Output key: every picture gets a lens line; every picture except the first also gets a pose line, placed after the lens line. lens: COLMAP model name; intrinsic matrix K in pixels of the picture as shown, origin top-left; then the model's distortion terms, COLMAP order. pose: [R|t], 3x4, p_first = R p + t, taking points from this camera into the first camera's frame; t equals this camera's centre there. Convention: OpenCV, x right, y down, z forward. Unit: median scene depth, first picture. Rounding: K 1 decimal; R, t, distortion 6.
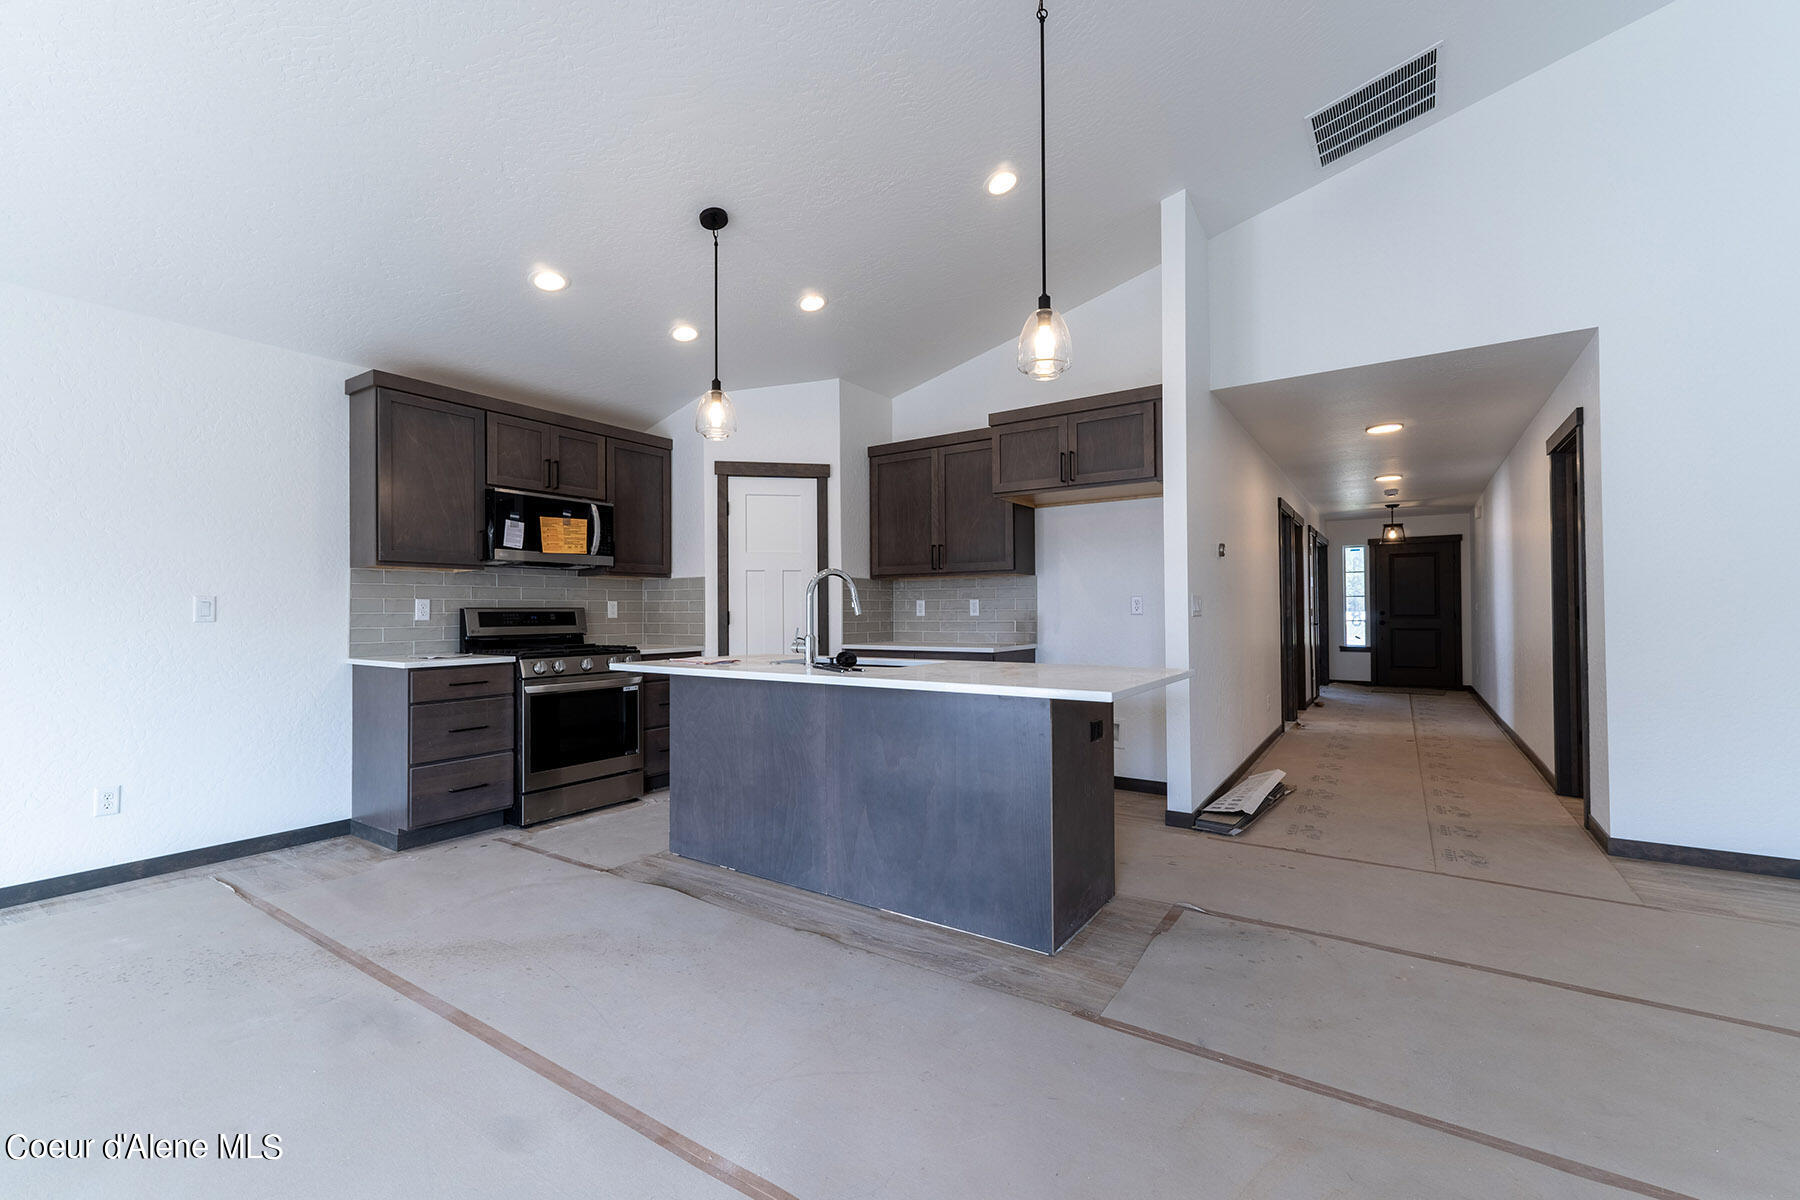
lens RADIAL K [[750.9, 0, 888.4], [0, 750.9, 601.9], [0, 0, 1]] dist [0.005790, -0.000657]
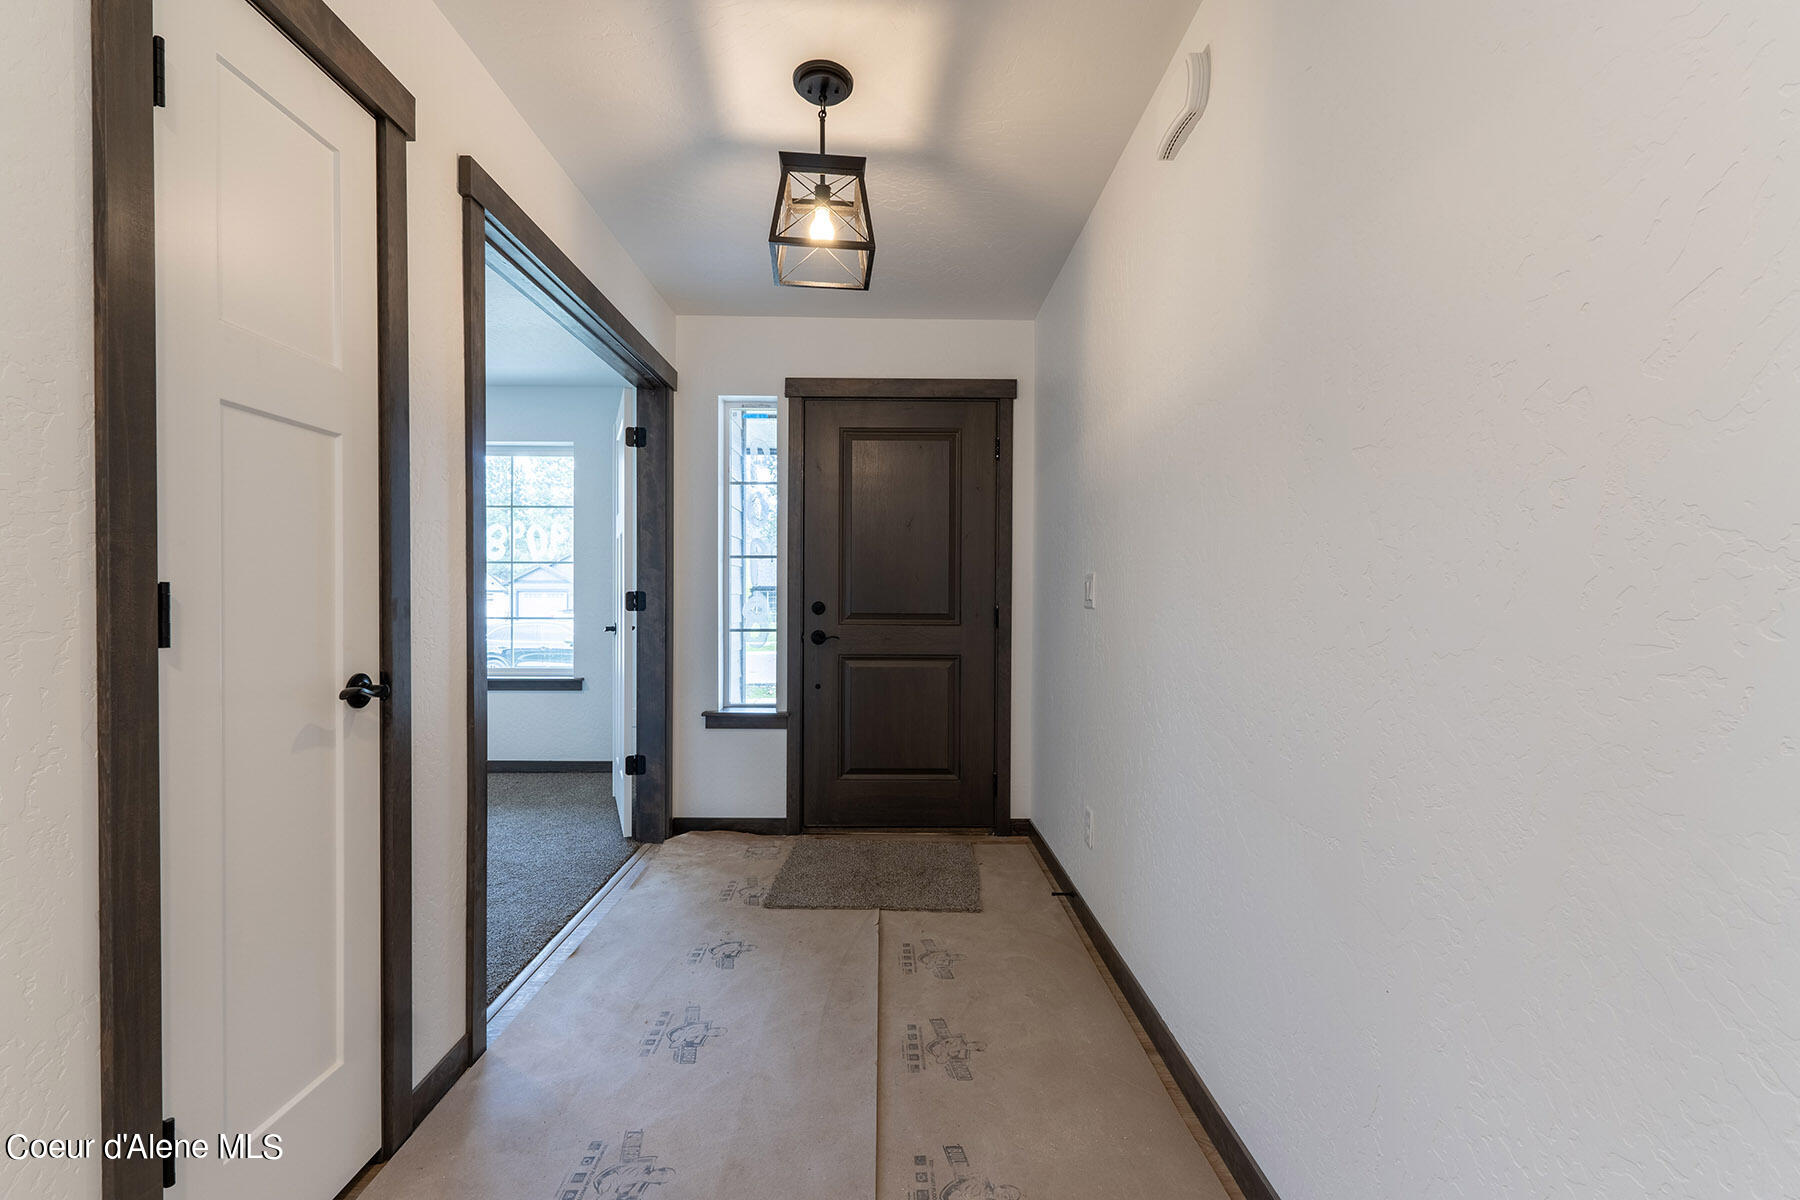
lens RADIAL K [[750.9, 0, 899.2], [0, 750.9, 597.7], [0, 0, 1]] dist [0.005790, -0.000657]
pose [[0.814847, 0.002961, 0.579669, 0.494220], [-0.016561, 0.999698, 0.018173, 0.004253], [-0.579440, -0.024408, 0.814650, 0.712824]]
